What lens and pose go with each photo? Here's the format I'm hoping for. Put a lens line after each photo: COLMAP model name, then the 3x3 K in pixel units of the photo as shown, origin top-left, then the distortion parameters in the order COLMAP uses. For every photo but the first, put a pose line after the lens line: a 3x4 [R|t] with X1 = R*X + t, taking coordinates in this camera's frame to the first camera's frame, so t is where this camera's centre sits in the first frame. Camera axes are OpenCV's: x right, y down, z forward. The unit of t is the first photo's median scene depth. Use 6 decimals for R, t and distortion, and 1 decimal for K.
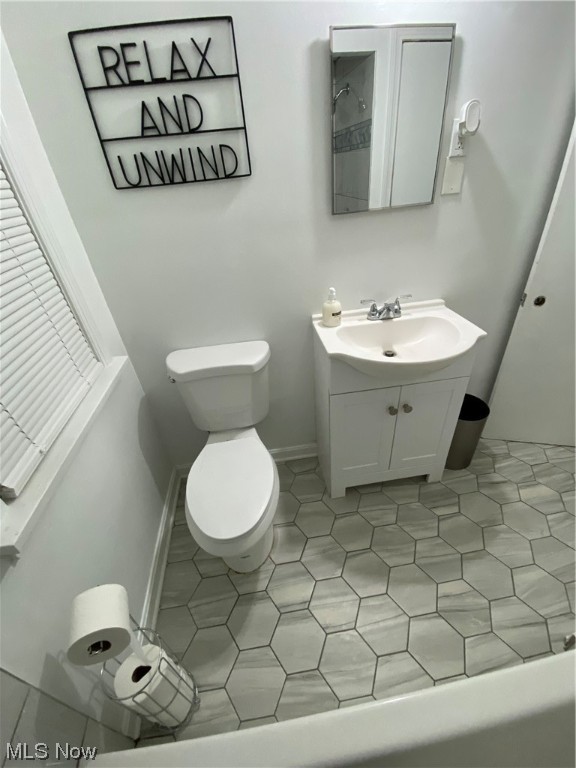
lens RADIAL K [[313.2, 0, 292.5], [0, 313.2, 380.1], [0, 0, 1]] dist [0.030635, -0.026362]
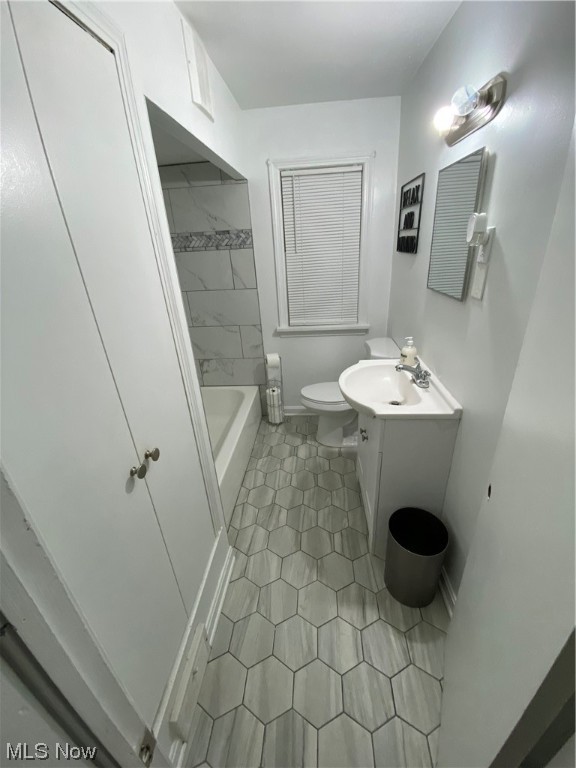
lens RADIAL K [[313.2, 0, 292.5], [0, 313.2, 380.1], [0, 0, 1]] dist [0.030635, -0.026362]
pose [[-0.214927, 0.469280, -0.856495, 1.361846], [-0.481576, 0.712033, 0.510974, -0.561864], [0.849642, 0.522289, 0.072959, 0.530026]]
